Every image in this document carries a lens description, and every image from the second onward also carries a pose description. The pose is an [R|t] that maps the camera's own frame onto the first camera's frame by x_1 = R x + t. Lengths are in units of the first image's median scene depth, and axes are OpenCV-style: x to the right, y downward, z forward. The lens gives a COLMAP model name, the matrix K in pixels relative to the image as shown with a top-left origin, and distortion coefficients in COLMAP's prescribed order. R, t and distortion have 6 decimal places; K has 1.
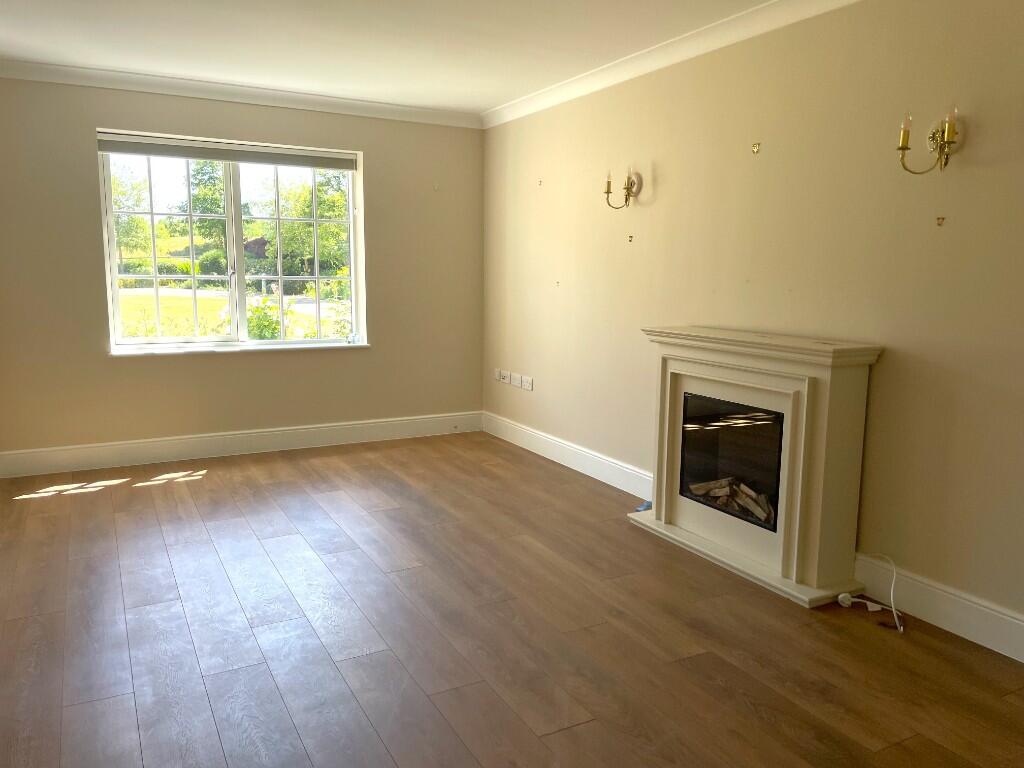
lens RADIAL K [[750.9, 0, 512.0], [0, 750.9, 384.0], [0, 0, 1]] dist [0.076812, -0.093497]
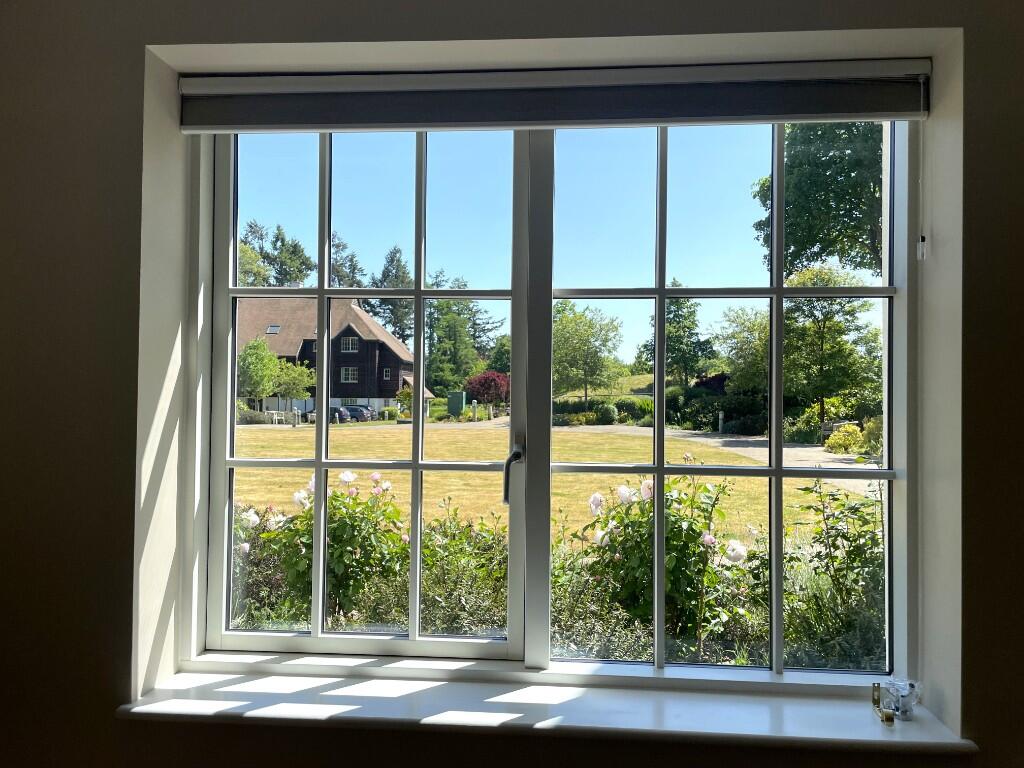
lens RADIAL K [[750.9, 0, 512.0], [0, 750.9, 384.0], [0, 0, 1]] dist [0.076812, -0.093497]
pose [[0.829569, -0.013001, -0.558253, -0.028750], [-0.085694, 0.984923, -0.150278, -0.019867], [0.551790, 0.172505, 0.815947, 0.112635]]
